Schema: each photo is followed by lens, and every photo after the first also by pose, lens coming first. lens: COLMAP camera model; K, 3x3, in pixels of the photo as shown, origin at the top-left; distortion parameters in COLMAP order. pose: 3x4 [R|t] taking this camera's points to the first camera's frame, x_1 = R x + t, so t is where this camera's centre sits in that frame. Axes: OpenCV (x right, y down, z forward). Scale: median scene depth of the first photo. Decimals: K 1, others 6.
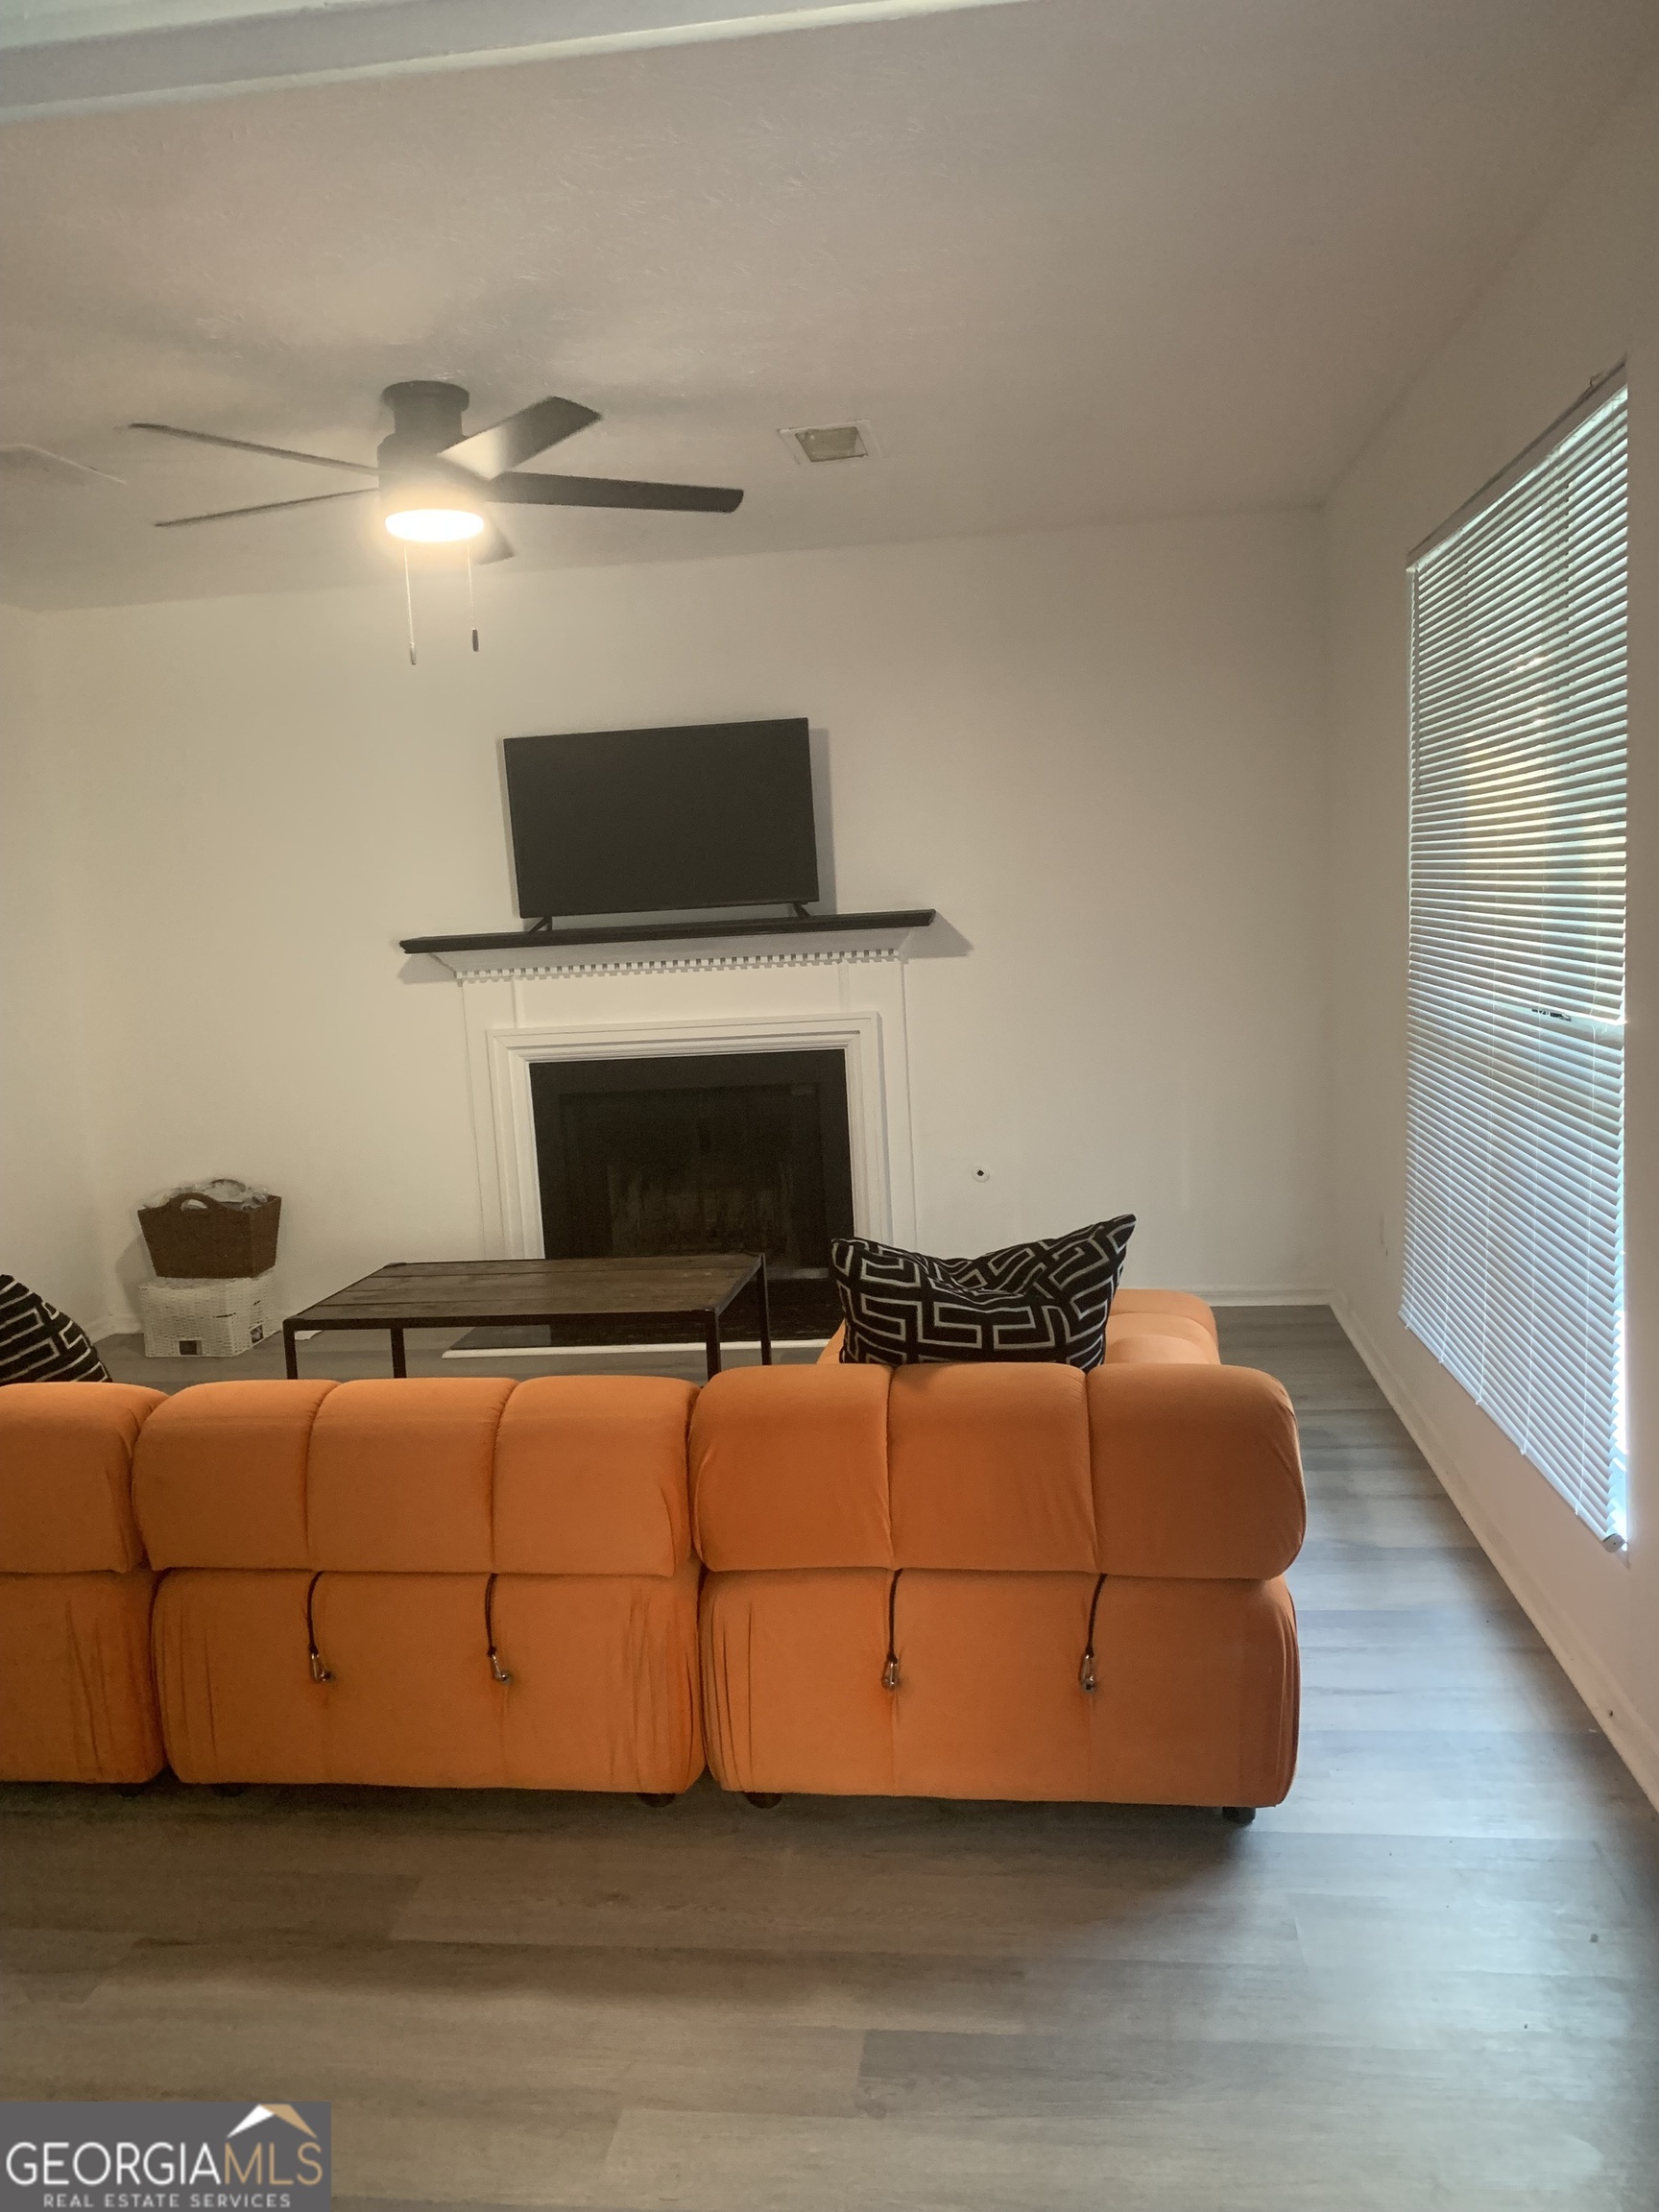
lens RADIAL K [[1674.0, 0, 831.2], [0, 1674.0, 1106.5], [0, 0, 1]] dist [0.029144, -0.011953]
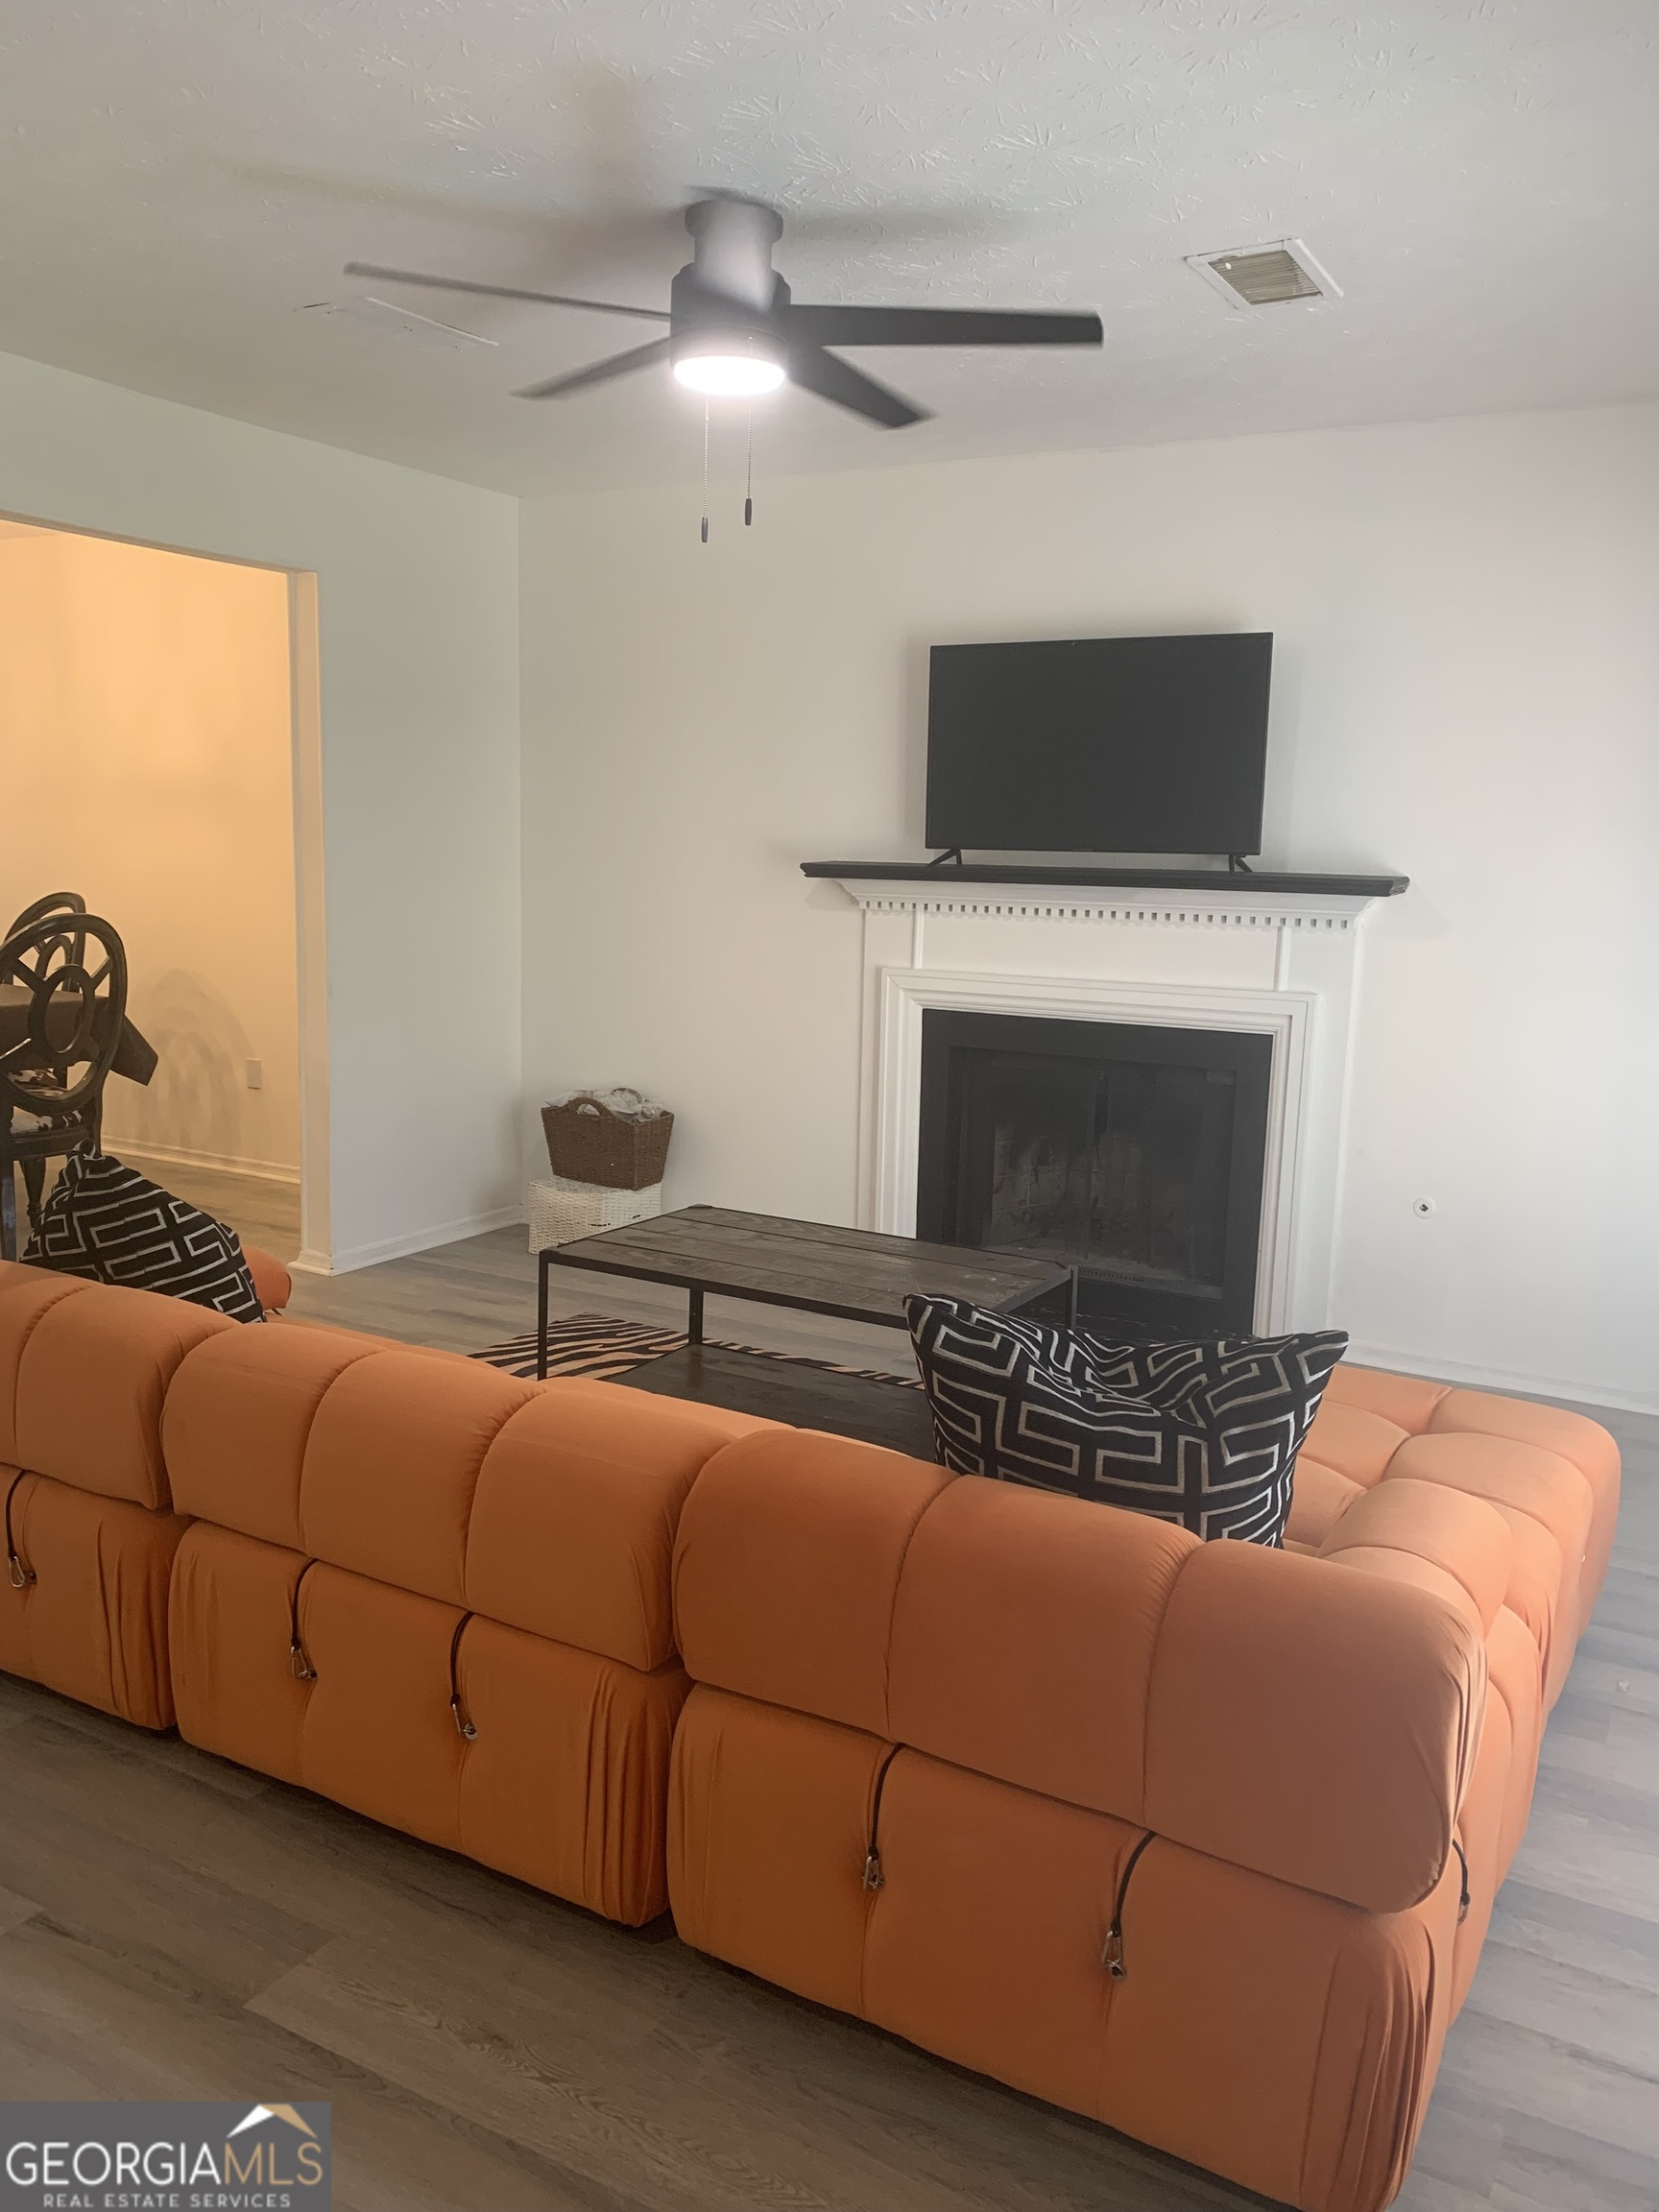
lens RADIAL K [[1674.0, 0, 822.5], [0, 1674.0, 1109.2], [0, 0, 1]] dist [0.029144, -0.011953]
pose [[0.920065, 0.139926, -0.365925, 0.222983], [-0.124985, 0.990071, 0.064337, -0.046210], [0.371294, -0.013459, 0.928418, 0.263988]]
